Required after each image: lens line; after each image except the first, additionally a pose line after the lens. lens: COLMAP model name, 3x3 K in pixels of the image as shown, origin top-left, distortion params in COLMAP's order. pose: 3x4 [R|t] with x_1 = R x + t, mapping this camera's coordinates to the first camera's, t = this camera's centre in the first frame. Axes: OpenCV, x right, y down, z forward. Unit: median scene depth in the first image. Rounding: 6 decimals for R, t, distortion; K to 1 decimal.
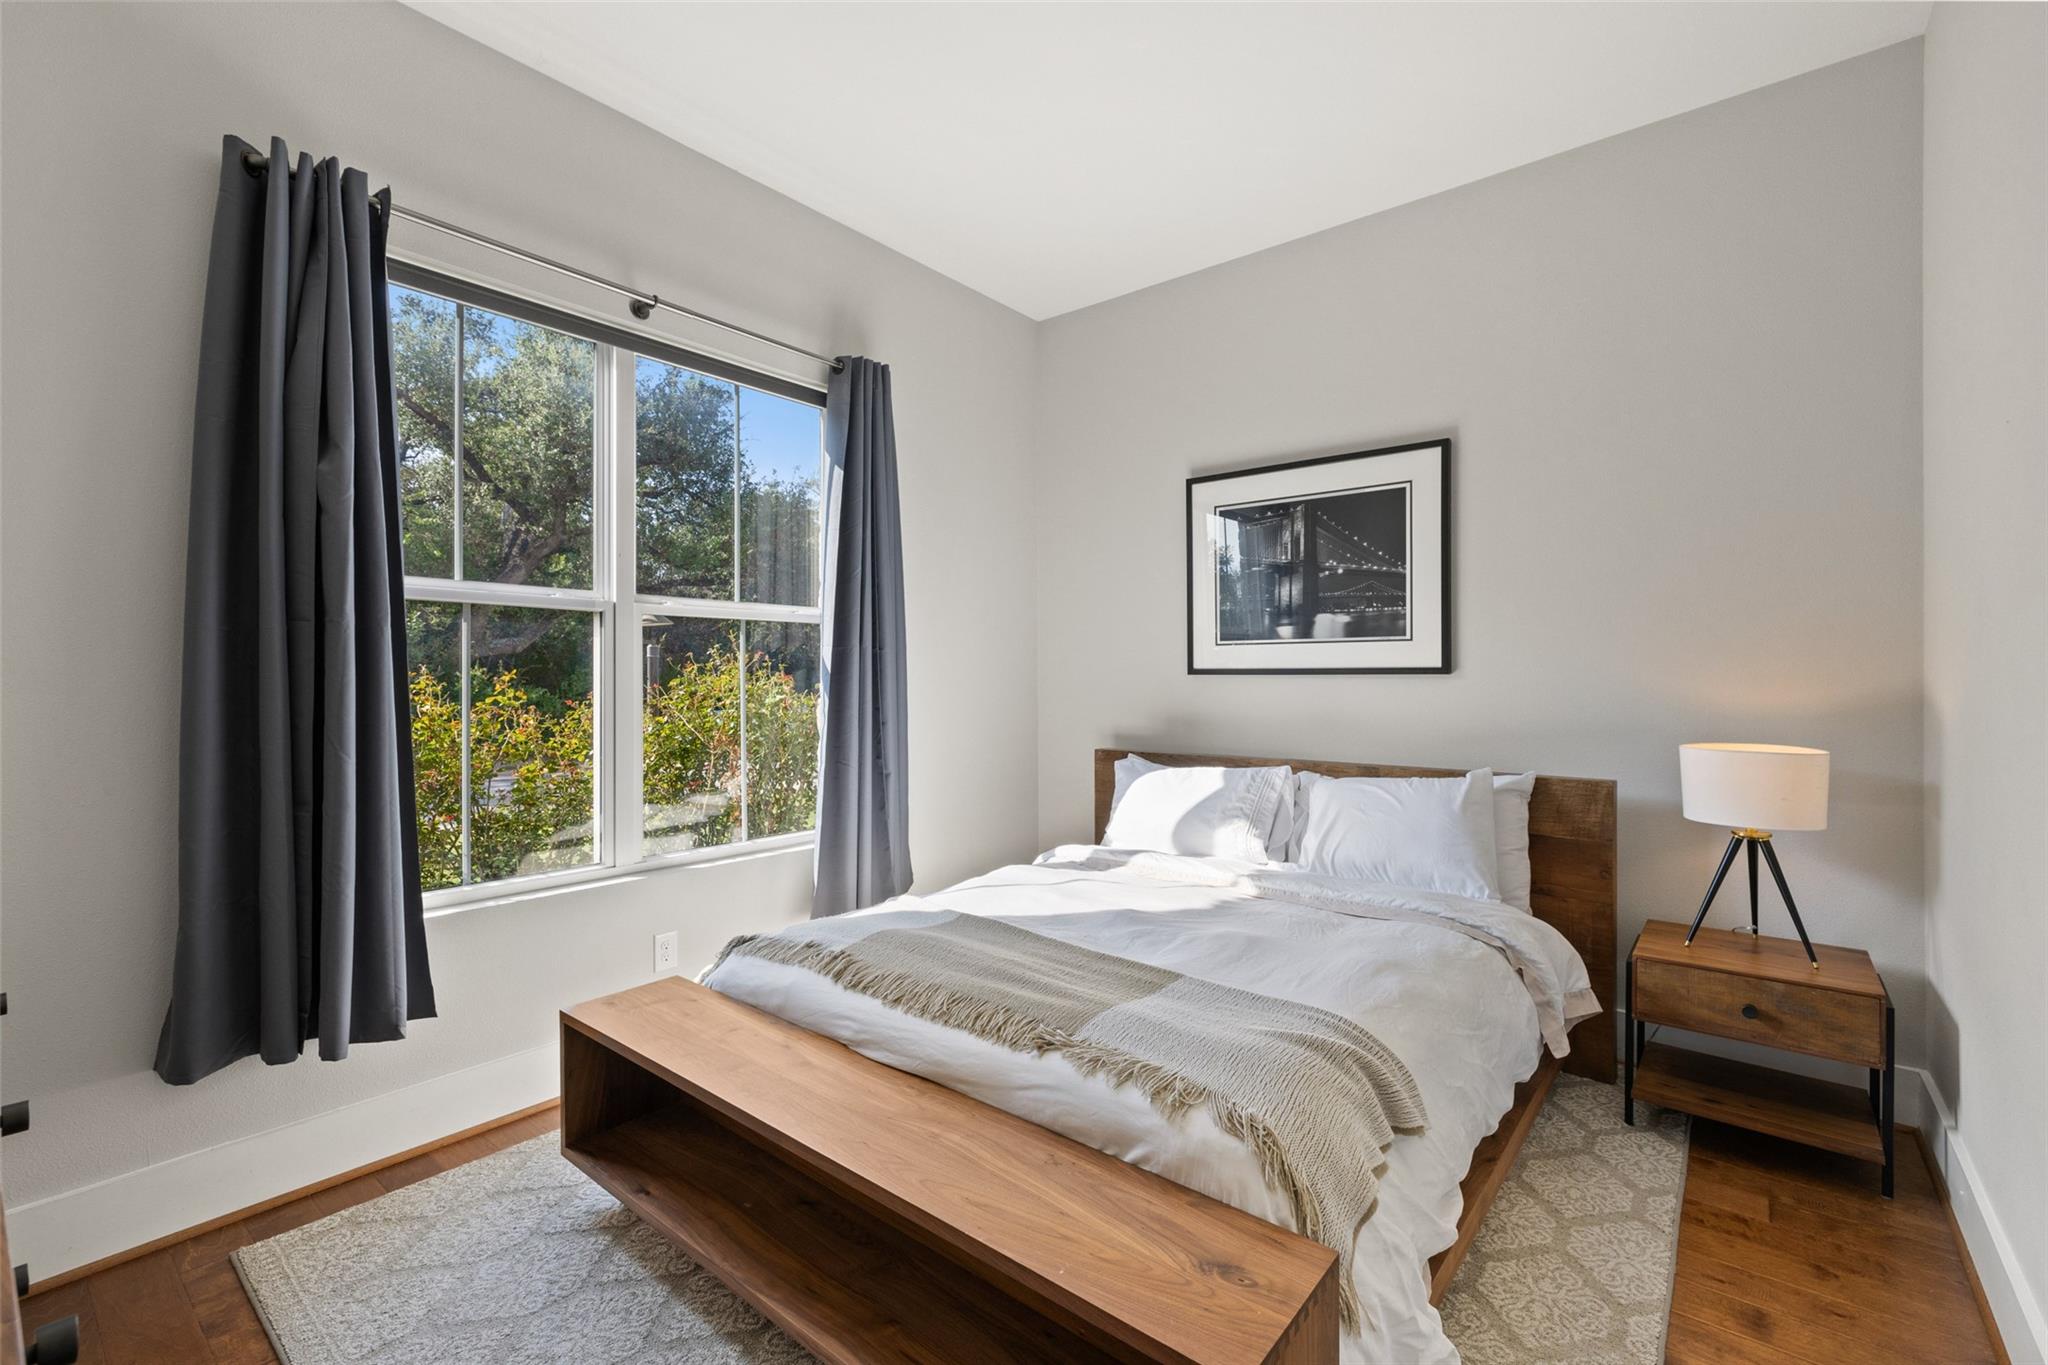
lens RADIAL K [[877.9, 0, 1023.7], [0, 877.9, 677.8], [0, 0, 1]] dist [0.004467, 0.000308]
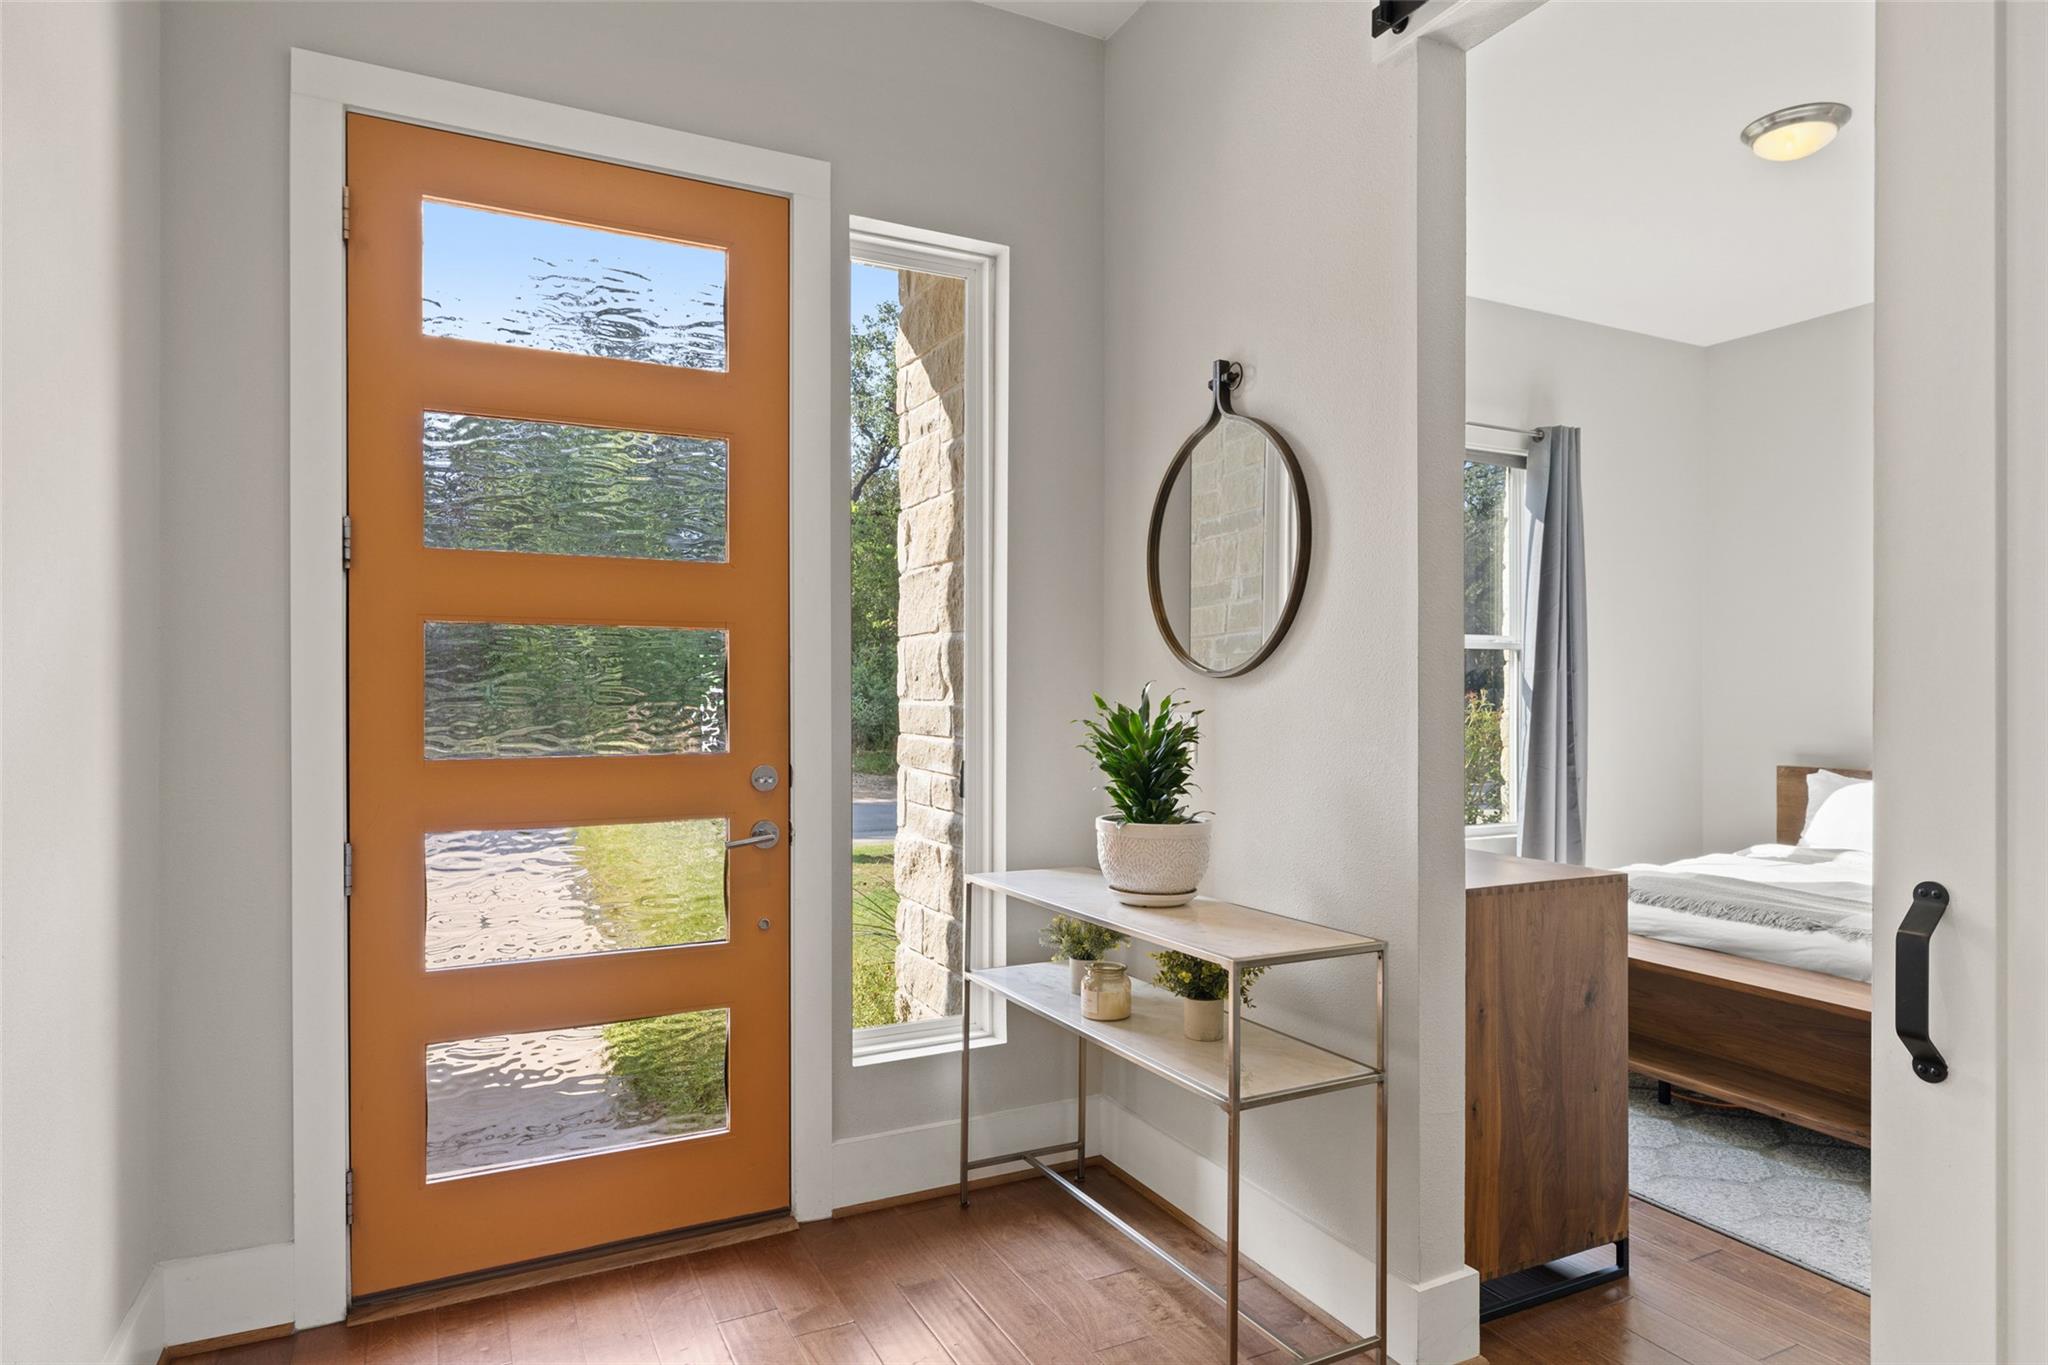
lens RADIAL K [[1179.2, 0, 1023.6], [0, 1179.2, 688.2], [0, 0, 1]] dist [0.003732, 0.000675]
pose [[0.917454, -0.000020, -0.397841, -0.213027], [-0.002622, 0.999978, -0.006096, 0.001123], [0.397833, 0.006636, 0.917434, -0.746586]]
